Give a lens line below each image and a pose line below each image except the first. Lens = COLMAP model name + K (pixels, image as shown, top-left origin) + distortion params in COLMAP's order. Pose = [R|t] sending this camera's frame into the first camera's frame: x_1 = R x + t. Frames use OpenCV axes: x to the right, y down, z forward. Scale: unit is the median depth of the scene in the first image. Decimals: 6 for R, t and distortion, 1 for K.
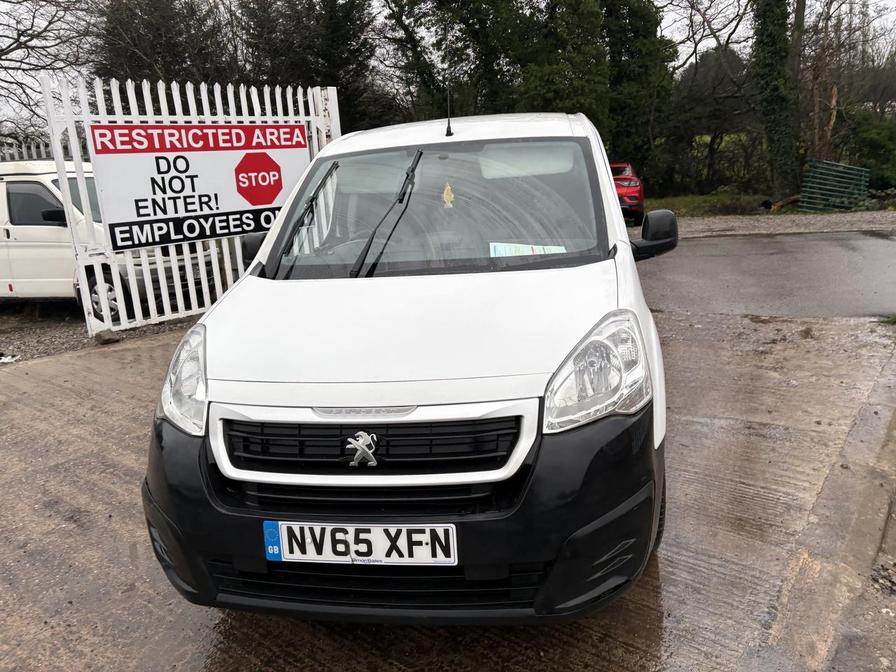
lens RADIAL K [[695.3, 0, 463.8], [0, 695.3, 324.1], [0, 0, 1]] dist [0.033561, -0.022313]
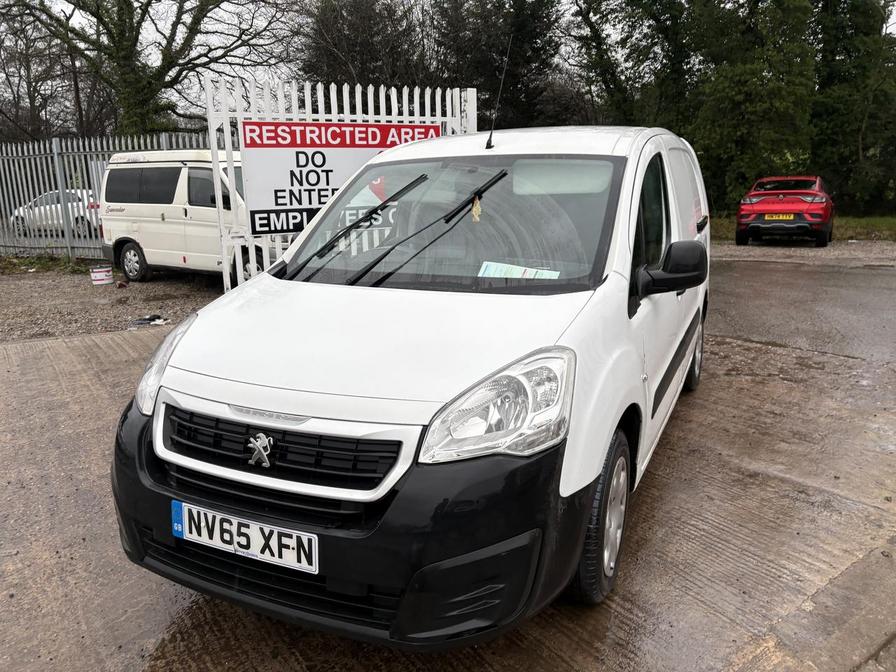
lens RADIAL K [[695.3, 0, 449.5], [0, 695.3, 336.1], [0, 0, 1]] dist [0.033561, -0.022313]
pose [[0.958399, 0.113027, -0.262101, 0.101676], [-0.107835, 0.993582, 0.034156, -0.015655], [0.264280, -0.004471, 0.964436, 0.013116]]
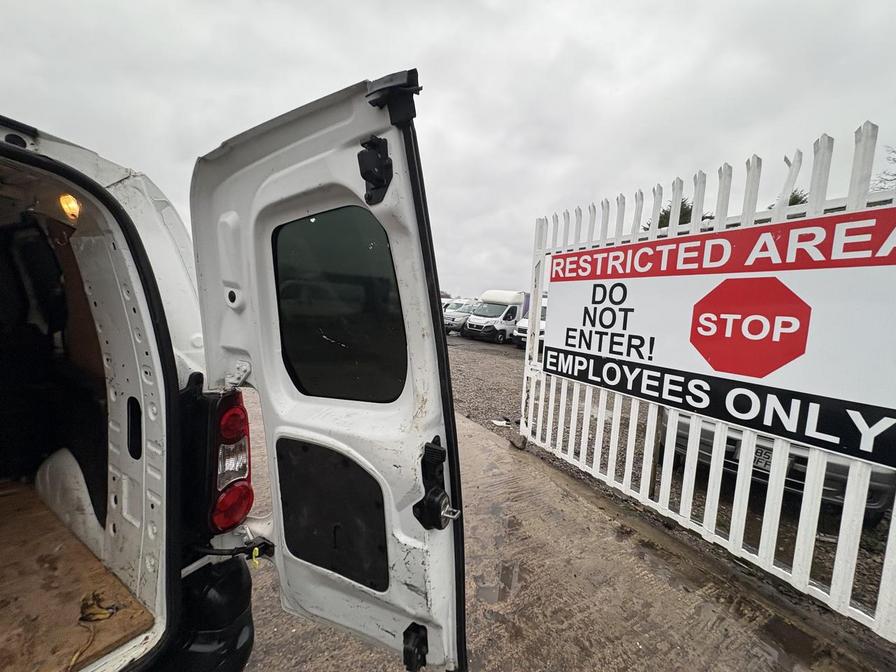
lens RADIAL K [[355.8, 0, 446.1], [0, 355.8, 335.2], [0, 0, 1]] dist [-0.001275, 0.000211]
pose [[-0.357571, 0.099778, -0.928540, 0.041905], [-0.267839, 0.941550, 0.204319, -0.211889], [0.894653, 0.321758, -0.309947, 0.953806]]
